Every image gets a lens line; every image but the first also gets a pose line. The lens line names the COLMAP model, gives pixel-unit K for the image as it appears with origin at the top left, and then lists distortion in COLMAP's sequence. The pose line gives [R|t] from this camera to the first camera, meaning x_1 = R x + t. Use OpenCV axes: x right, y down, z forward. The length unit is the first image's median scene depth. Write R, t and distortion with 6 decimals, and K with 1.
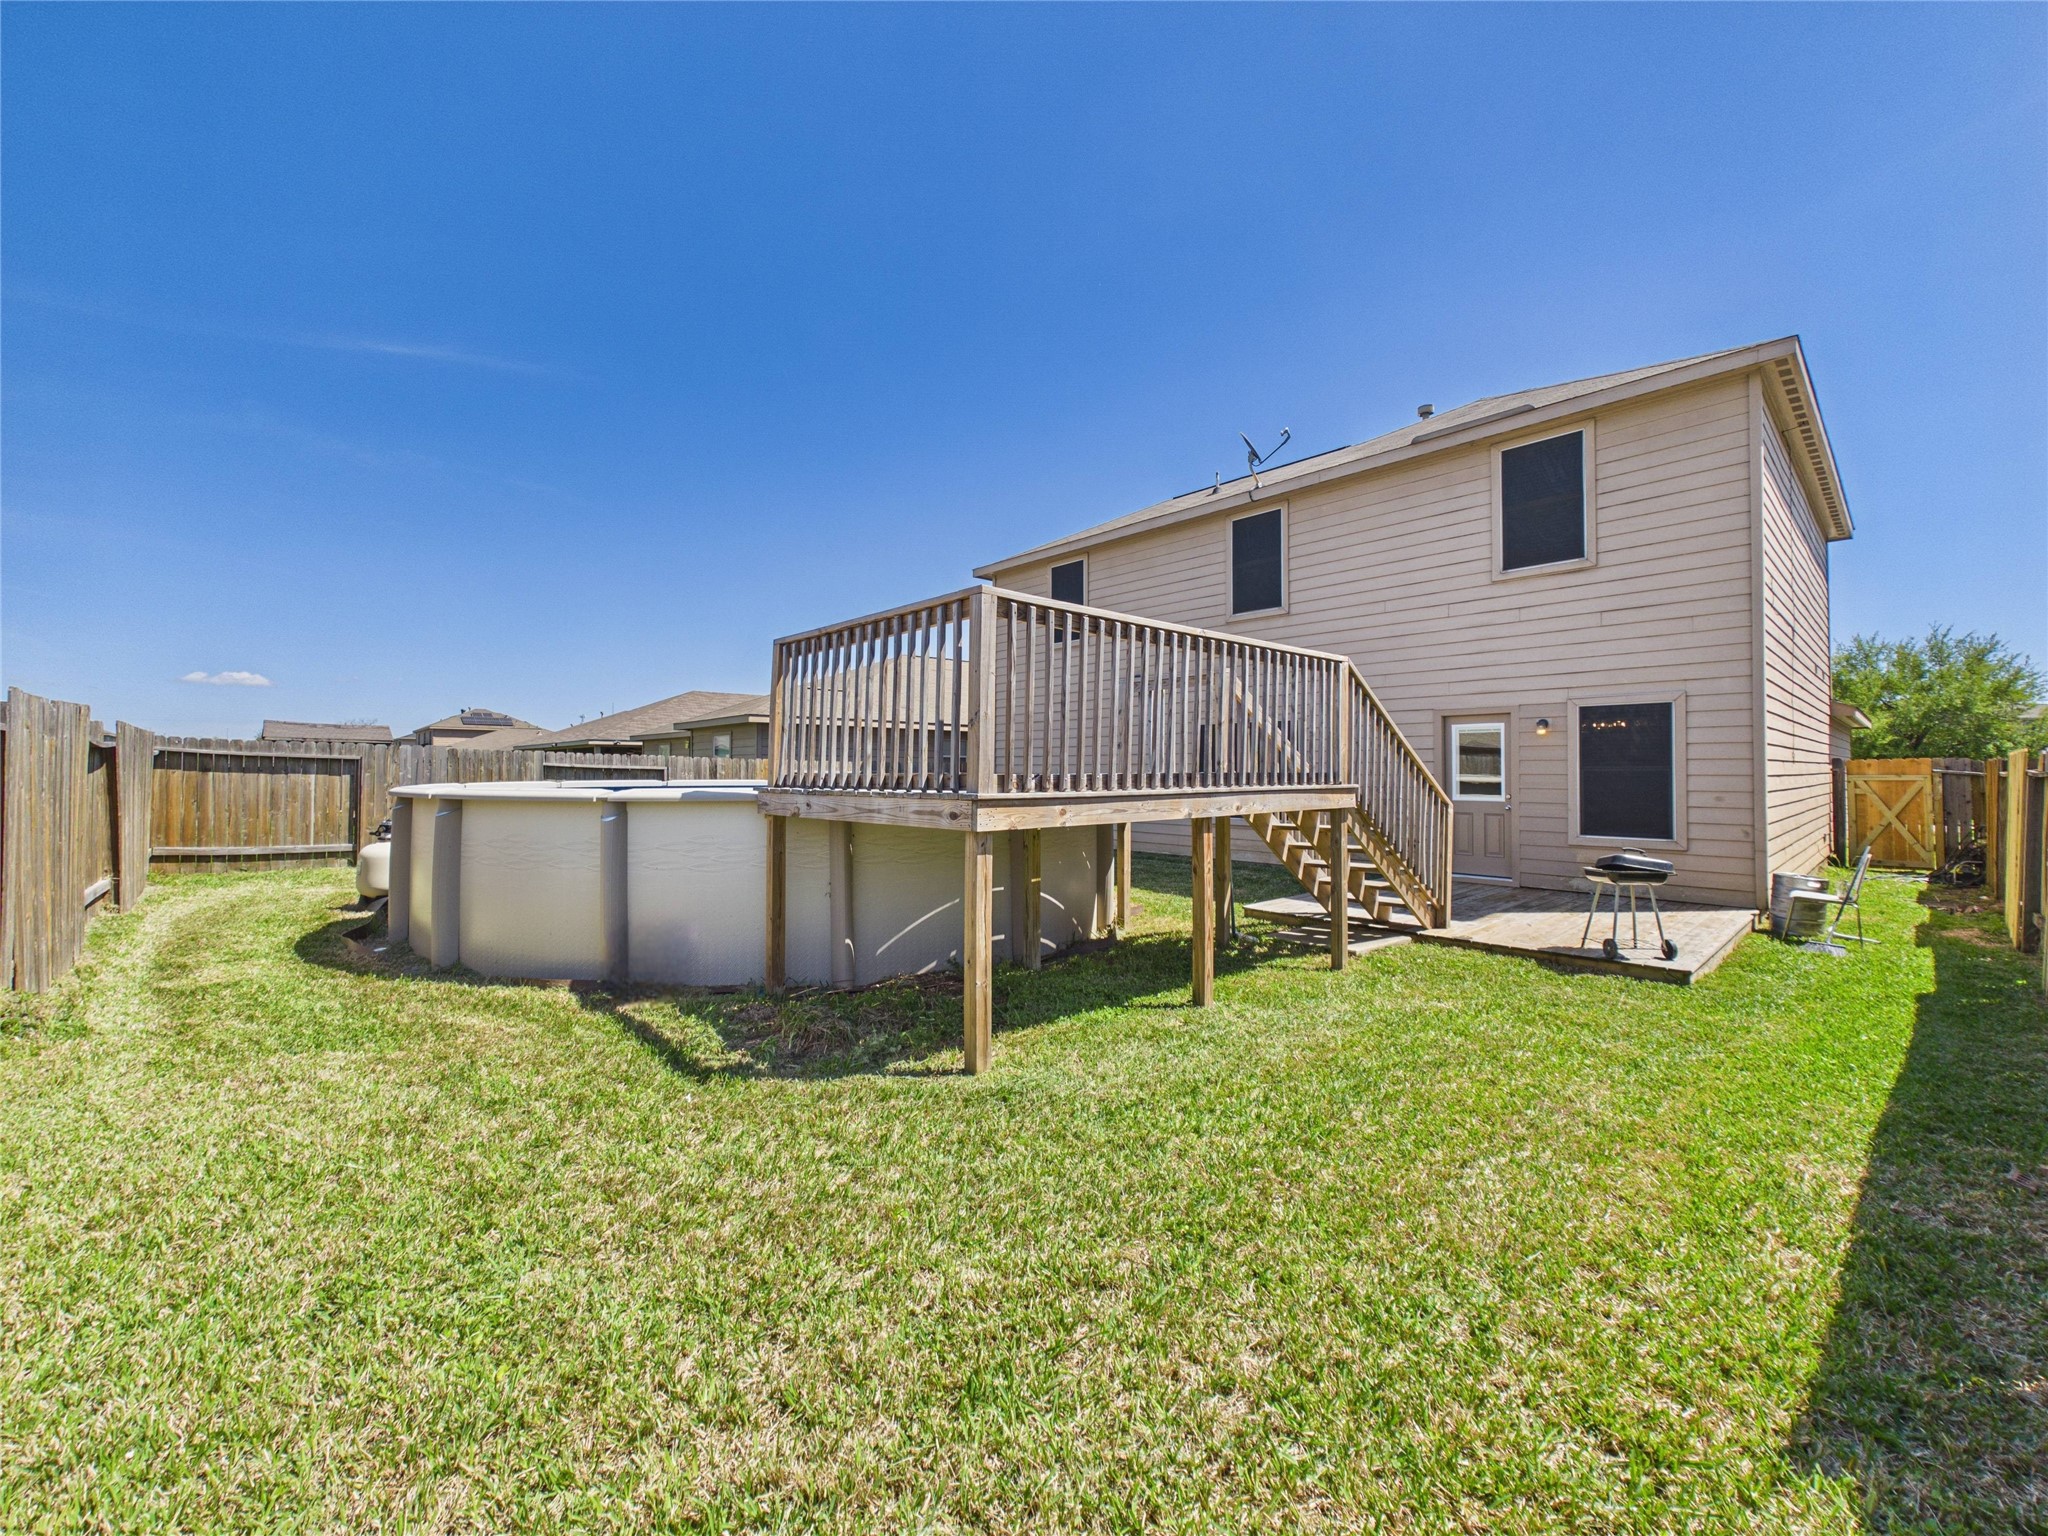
lens RADIAL K [[824.2, 0, 1029.9], [0, 824.2, 765.5], [0, 0, 1]] dist [0.002349, -0.000261]
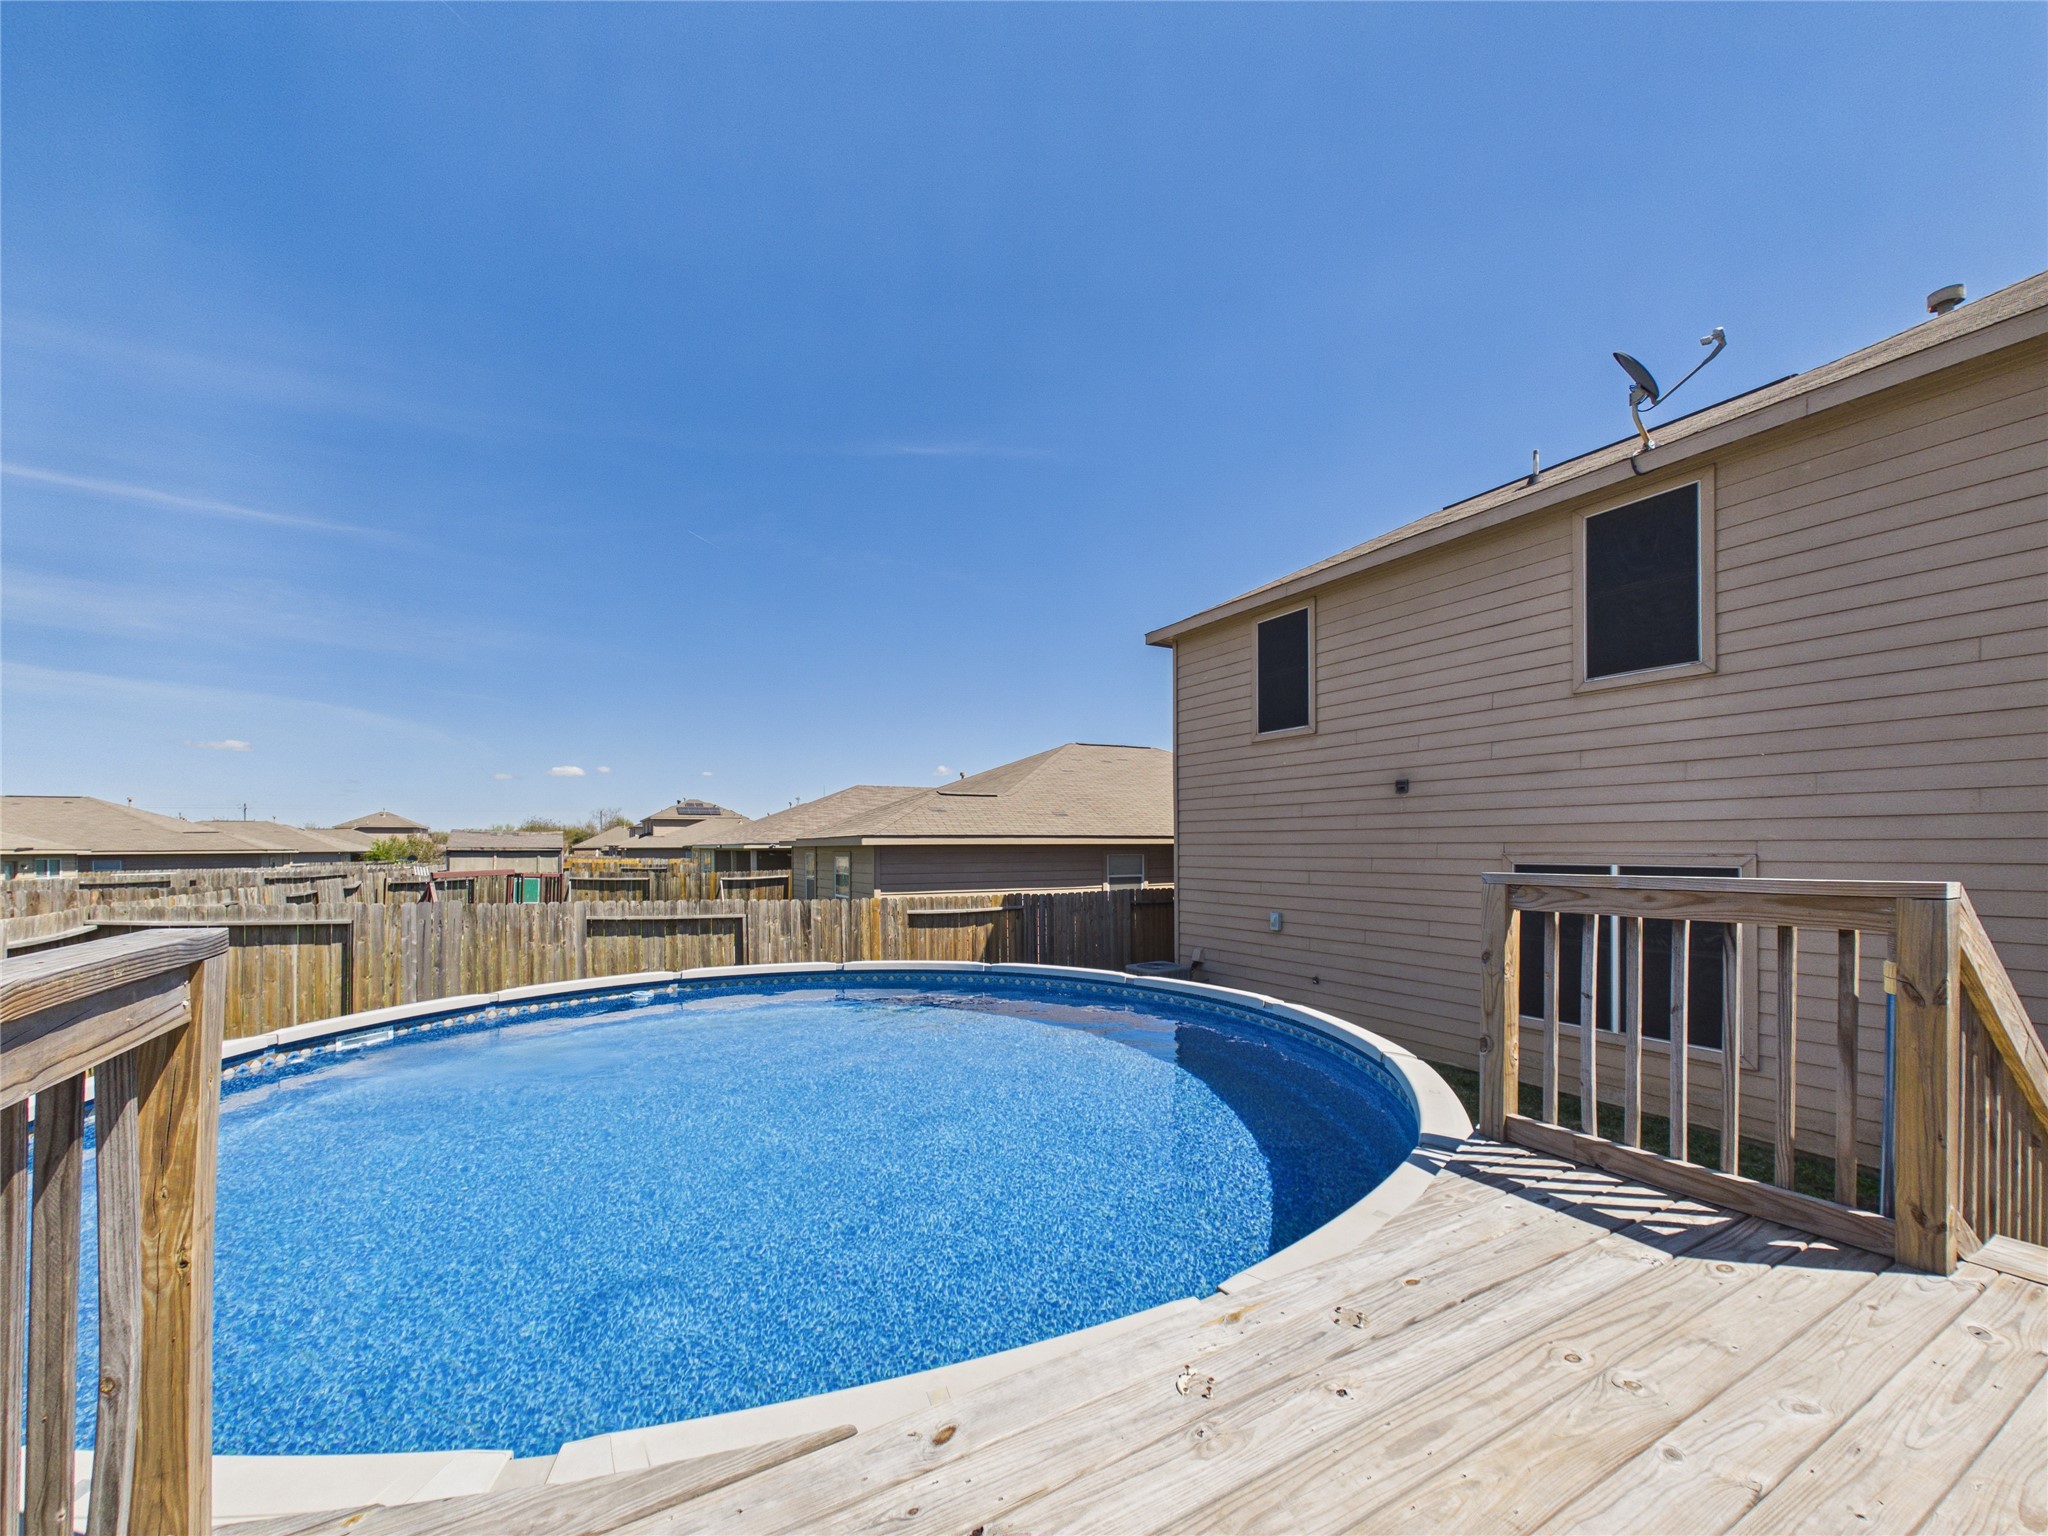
lens RADIAL K [[824.2, 0, 1040.6], [0, 824.2, 850.4], [0, 0, 1]] dist [0.002349, -0.000261]
pose [[0.977292, -0.007364, -0.211767, -0.009389], [0.010134, 0.999877, 0.011997, -0.072724], [0.211652, -0.013871, 0.977247, 0.345309]]
